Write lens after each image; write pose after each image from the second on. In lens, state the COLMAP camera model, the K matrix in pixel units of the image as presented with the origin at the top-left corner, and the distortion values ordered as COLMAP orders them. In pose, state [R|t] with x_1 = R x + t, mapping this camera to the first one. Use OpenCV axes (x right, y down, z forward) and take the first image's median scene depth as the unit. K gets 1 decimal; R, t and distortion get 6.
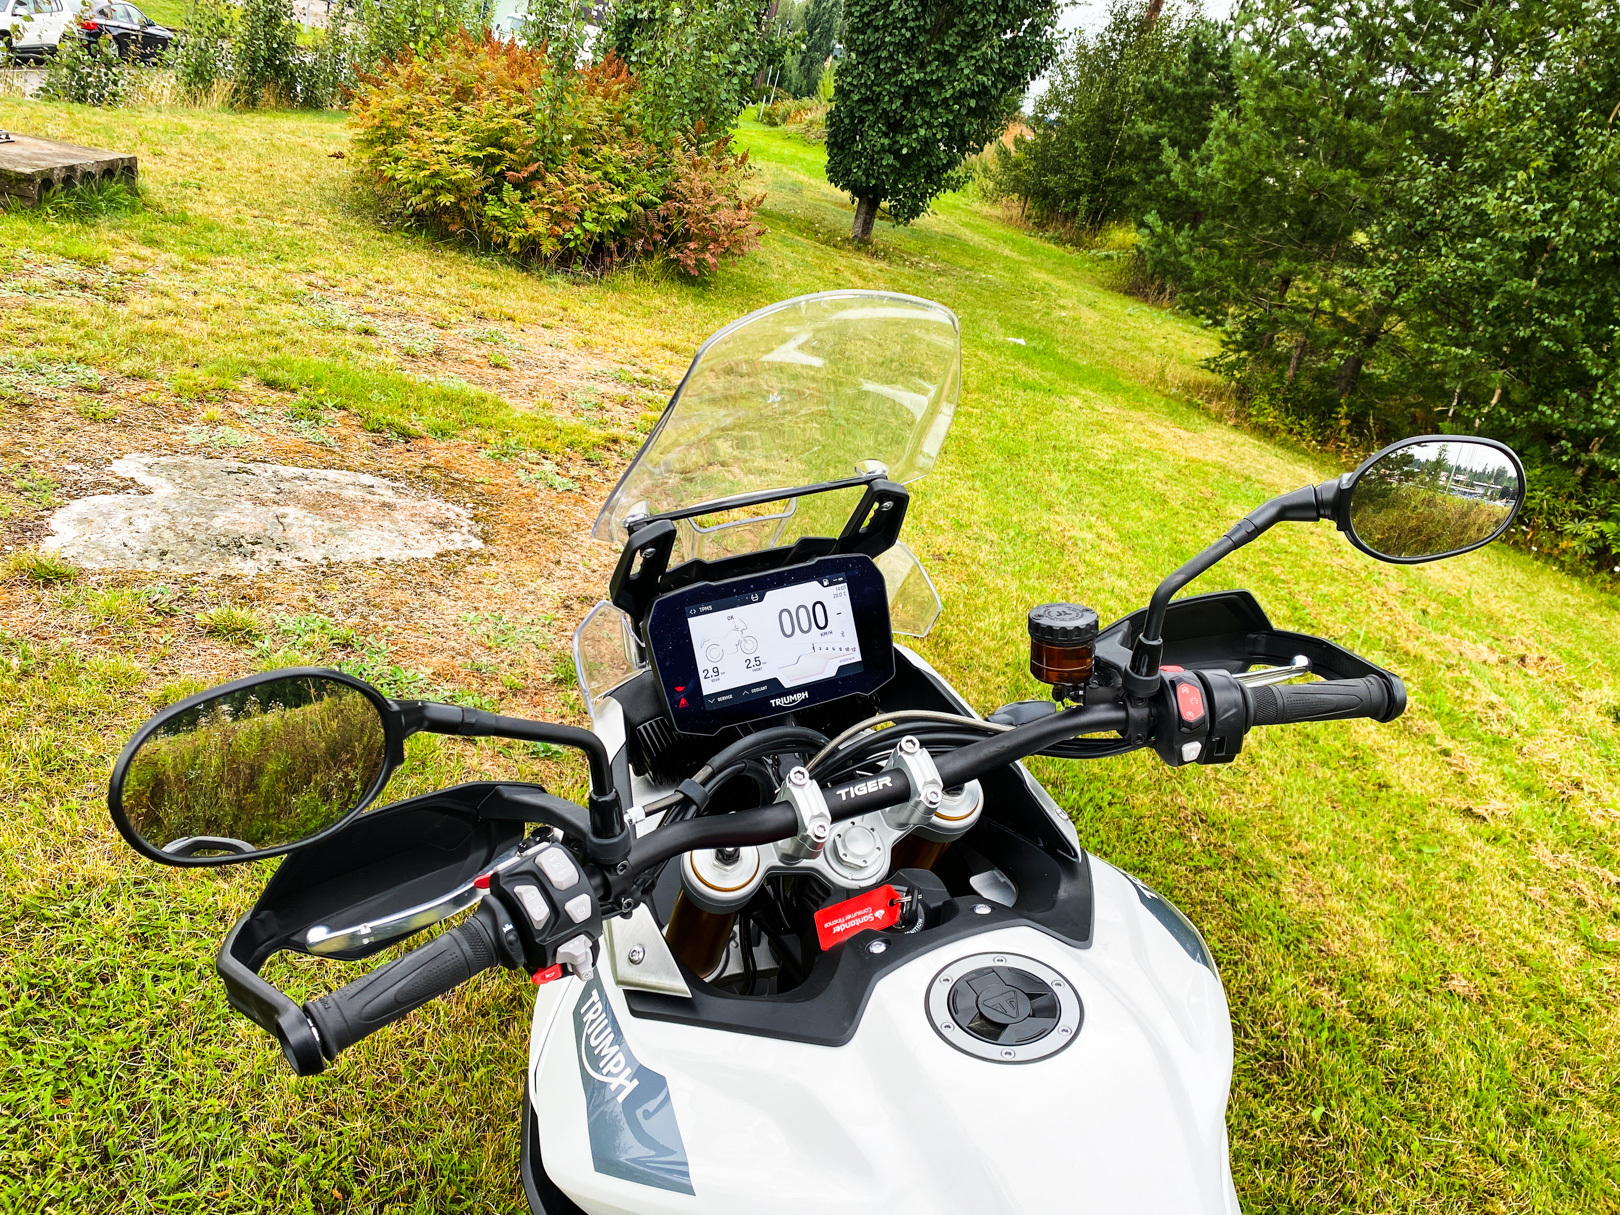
lens RADIAL K [[1240.8, 0, 801.9], [0, 1240.8, 602.5], [0, 0, 1]] dist [0.029458, -0.005434]
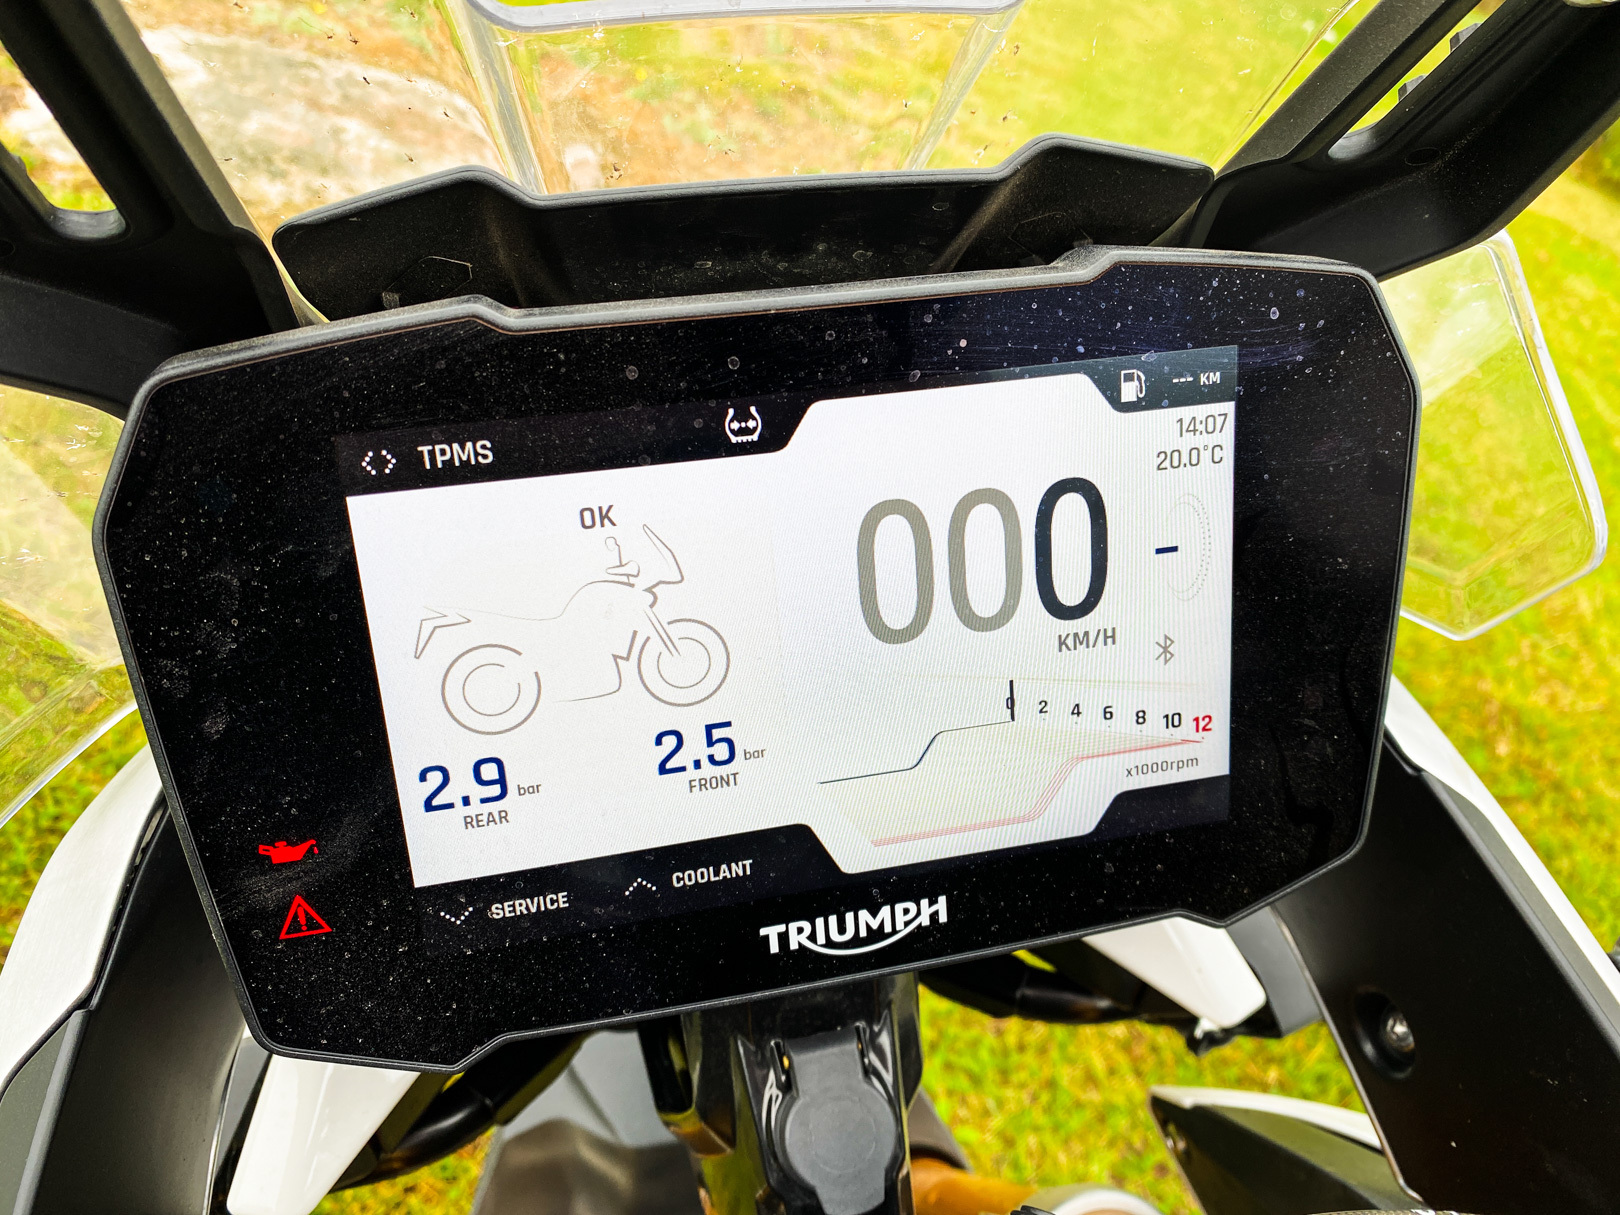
lens RADIAL K [[1240.8, 0, 801.9], [0, 1240.8, 602.5], [0, 0, 1]] dist [0.029458, -0.005434]
pose [[0.979383, 0.160745, -0.122350, -0.001917], [-0.128791, 0.963459, 0.234859, -0.022719], [0.155631, -0.214260, 0.964299, 0.801082]]
